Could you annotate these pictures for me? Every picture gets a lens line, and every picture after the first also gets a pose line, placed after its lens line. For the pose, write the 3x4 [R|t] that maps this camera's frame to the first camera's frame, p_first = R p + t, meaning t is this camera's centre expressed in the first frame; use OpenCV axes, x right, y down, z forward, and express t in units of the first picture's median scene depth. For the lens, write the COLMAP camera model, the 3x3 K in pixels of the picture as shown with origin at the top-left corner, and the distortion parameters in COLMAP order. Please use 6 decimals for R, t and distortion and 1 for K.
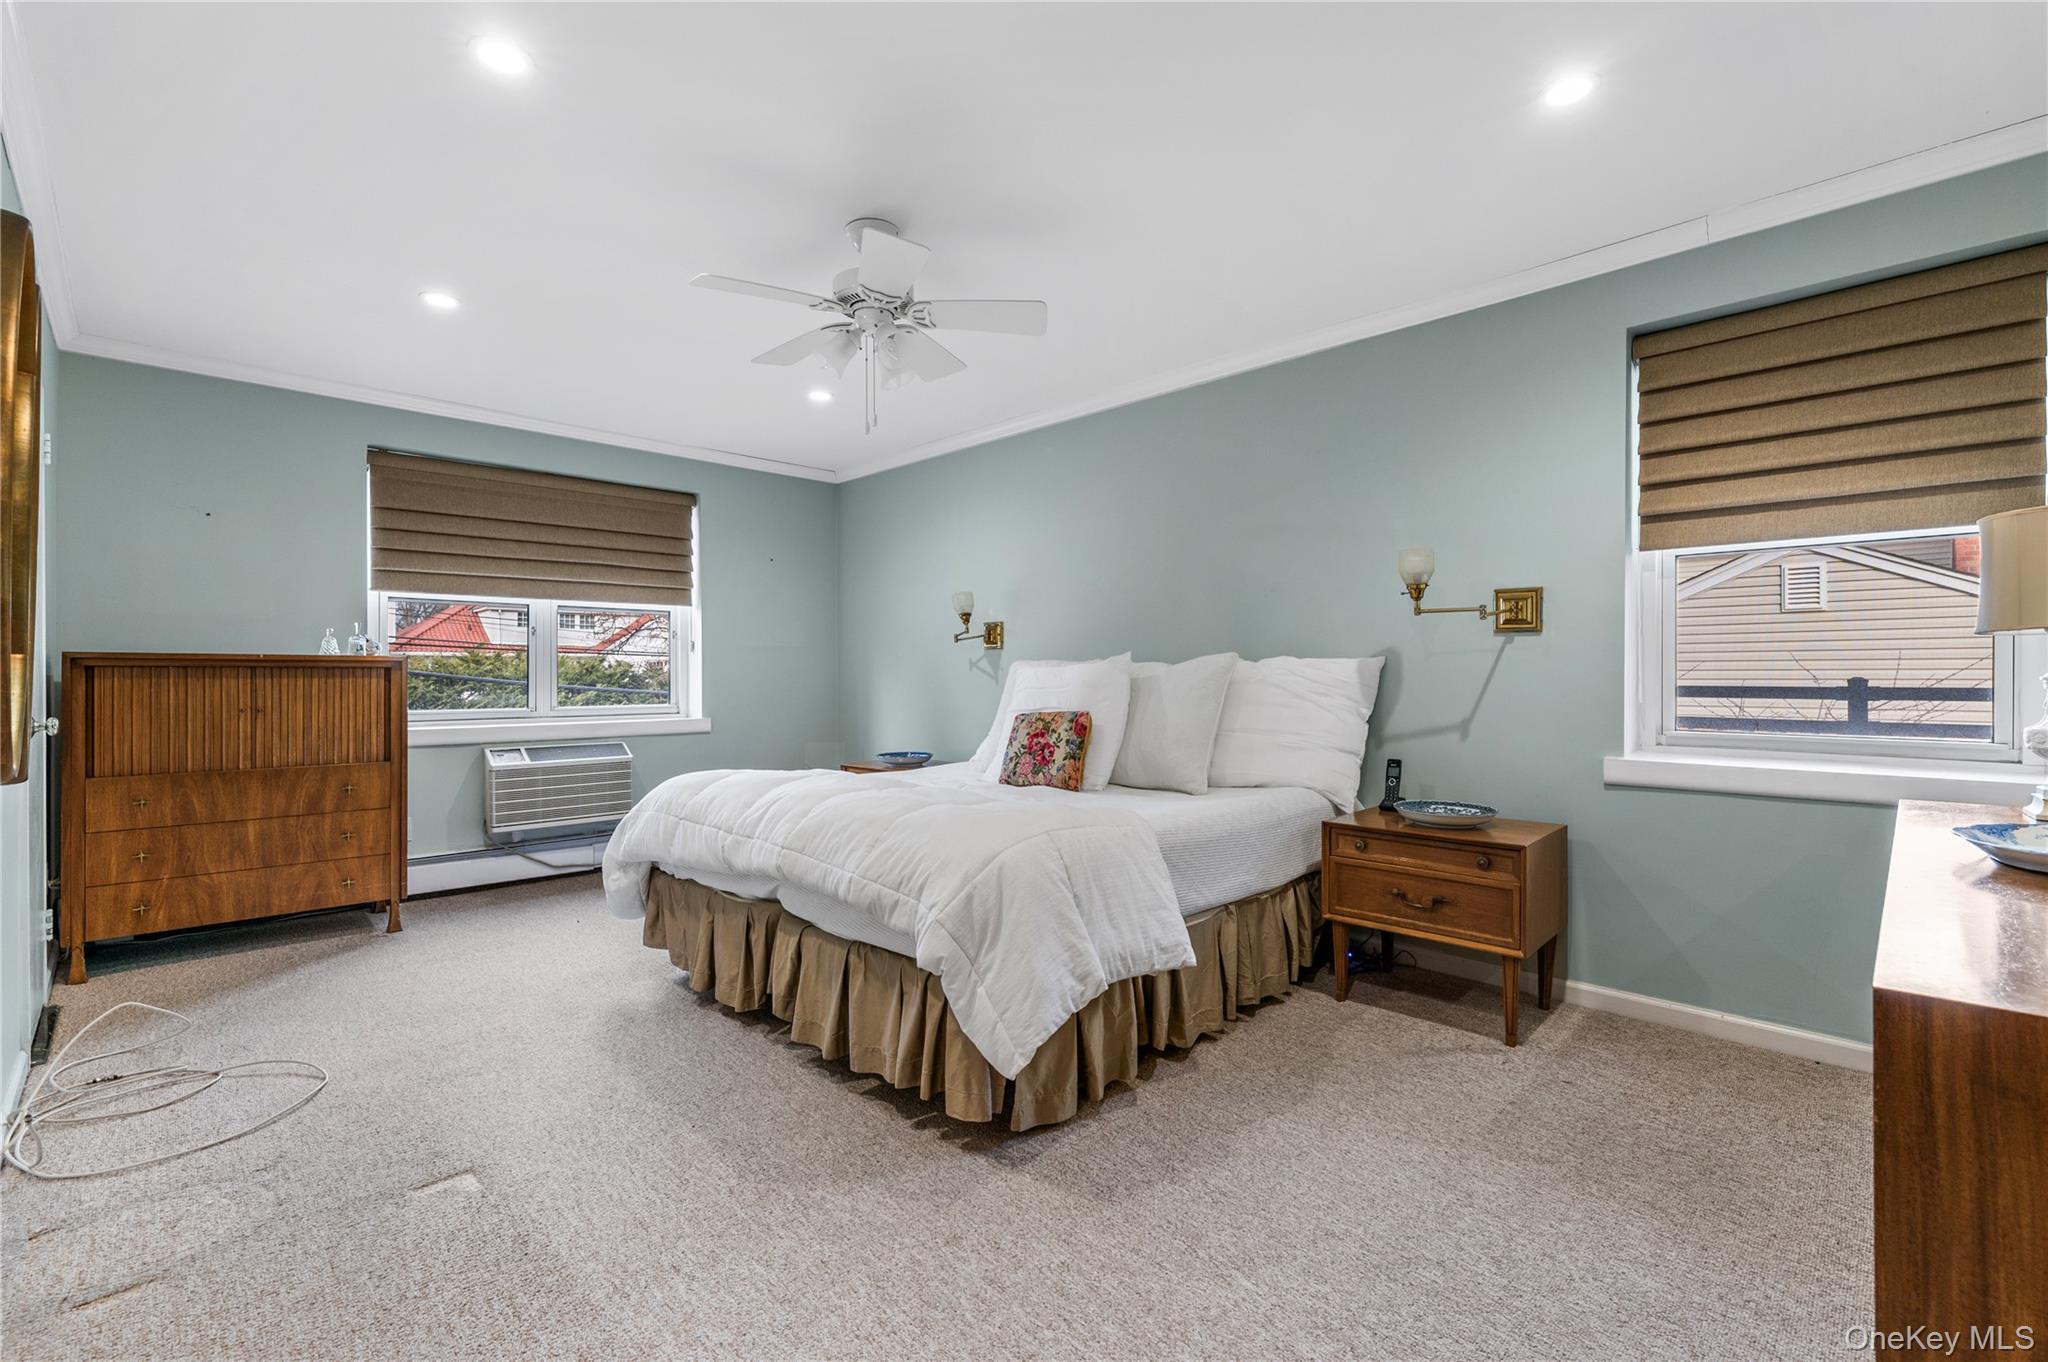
lens RADIAL K [[876.1, 0, 1016.2], [0, 876.1, 674.2], [0, 0, 1]] dist [0.000685, -0.000014]
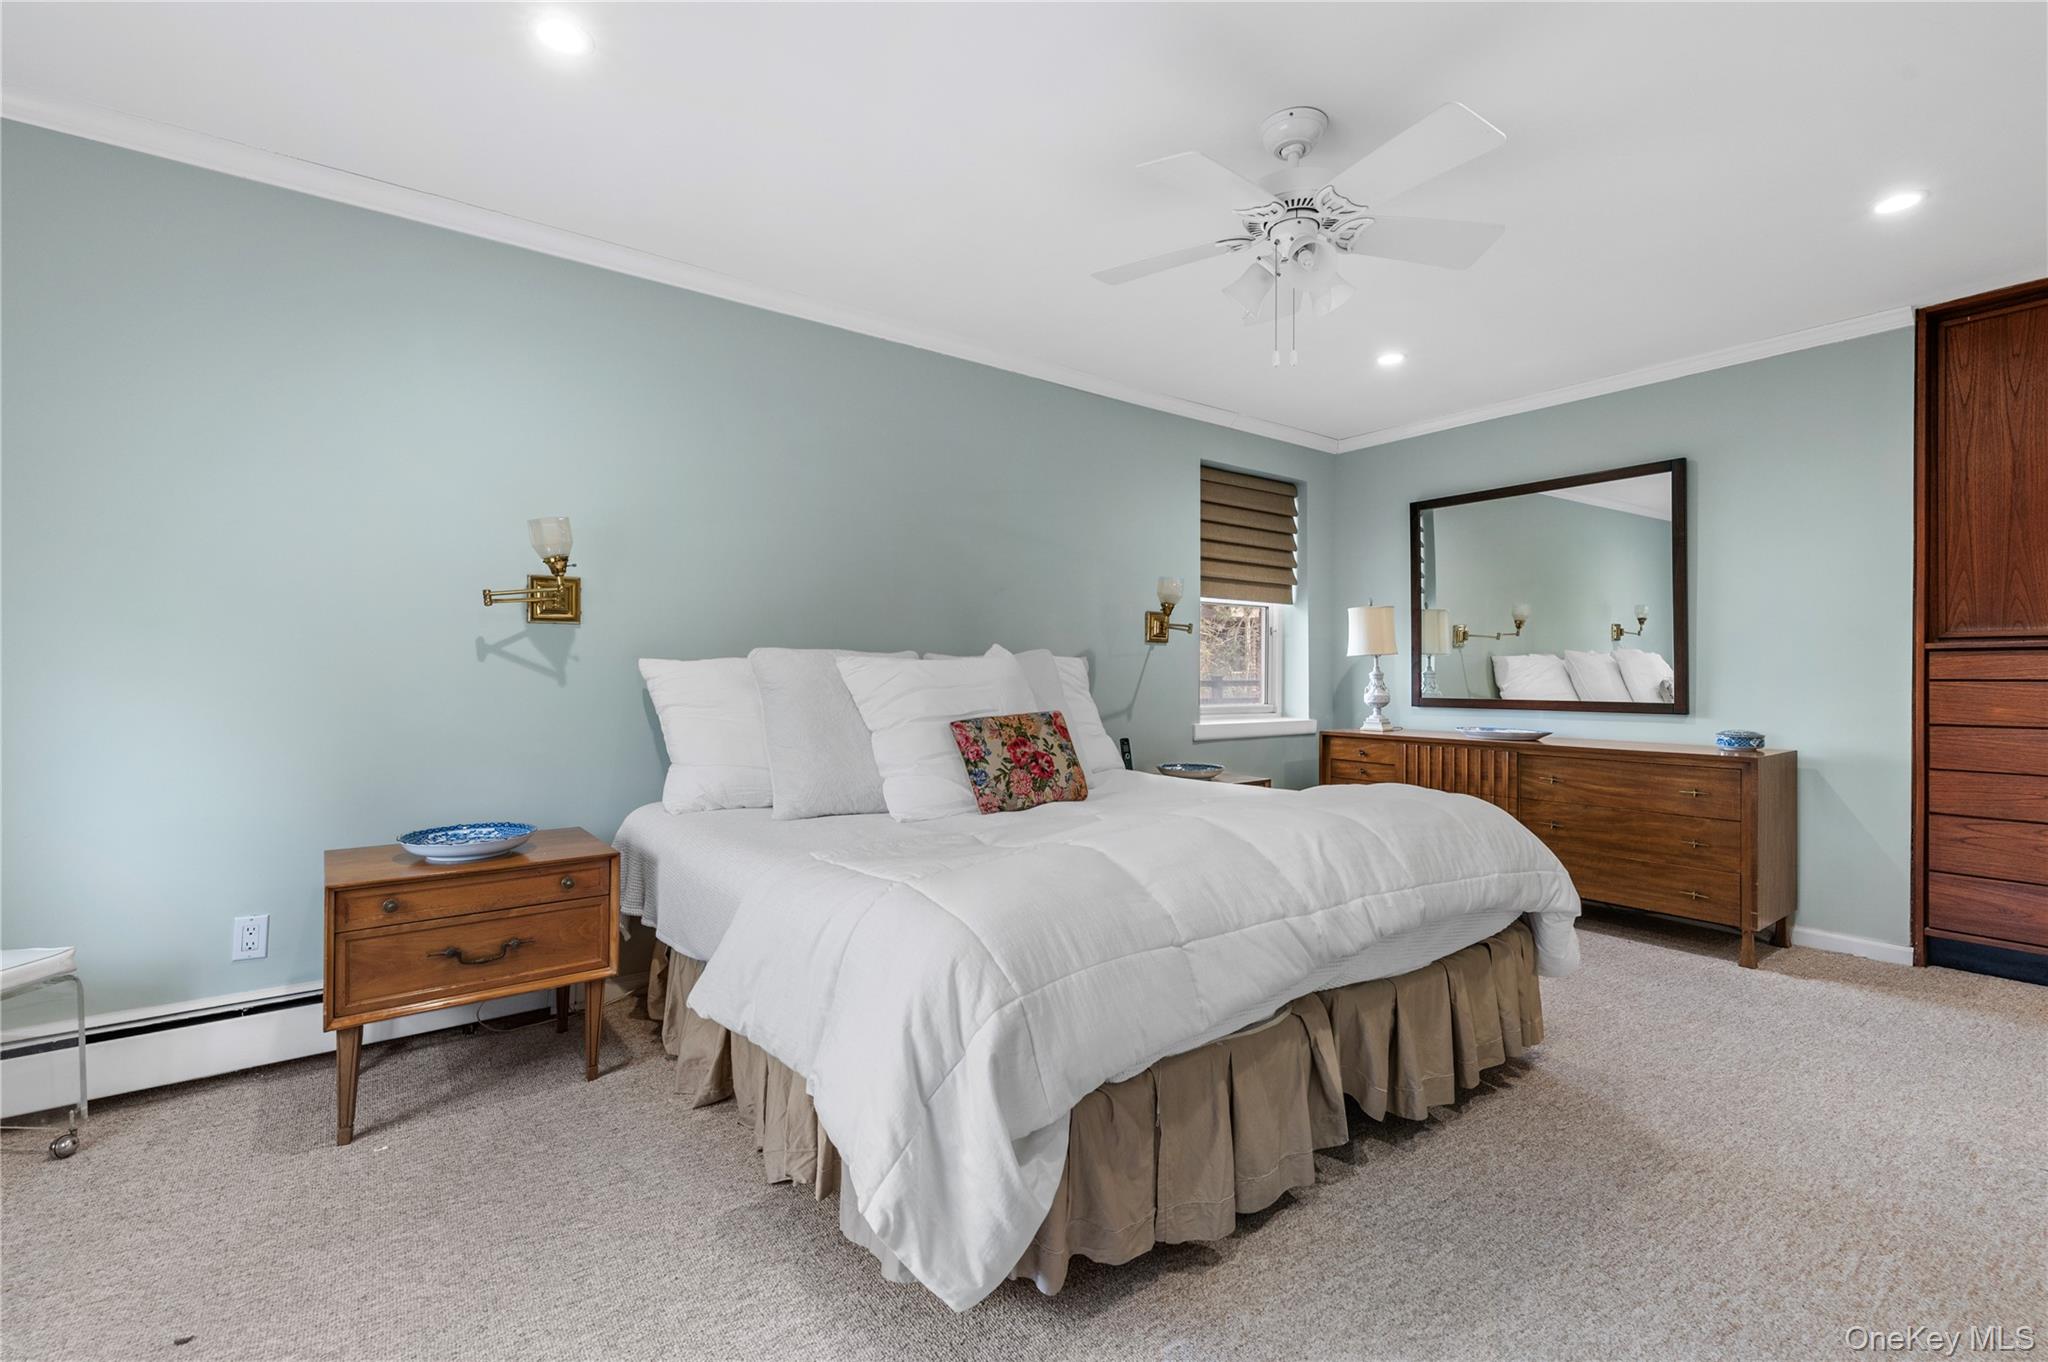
lens RADIAL K [[881.7, 0, 1029.6], [0, 881.7, 671.8], [0, 0, 1]] dist [-0.001096, -0.000052]
pose [[0.147509, 0.003606, 0.989054, -0.876081], [-0.004124, 0.999987, -0.003030, 0.005348], [-0.989052, -0.003631, 0.147522, 0.972717]]
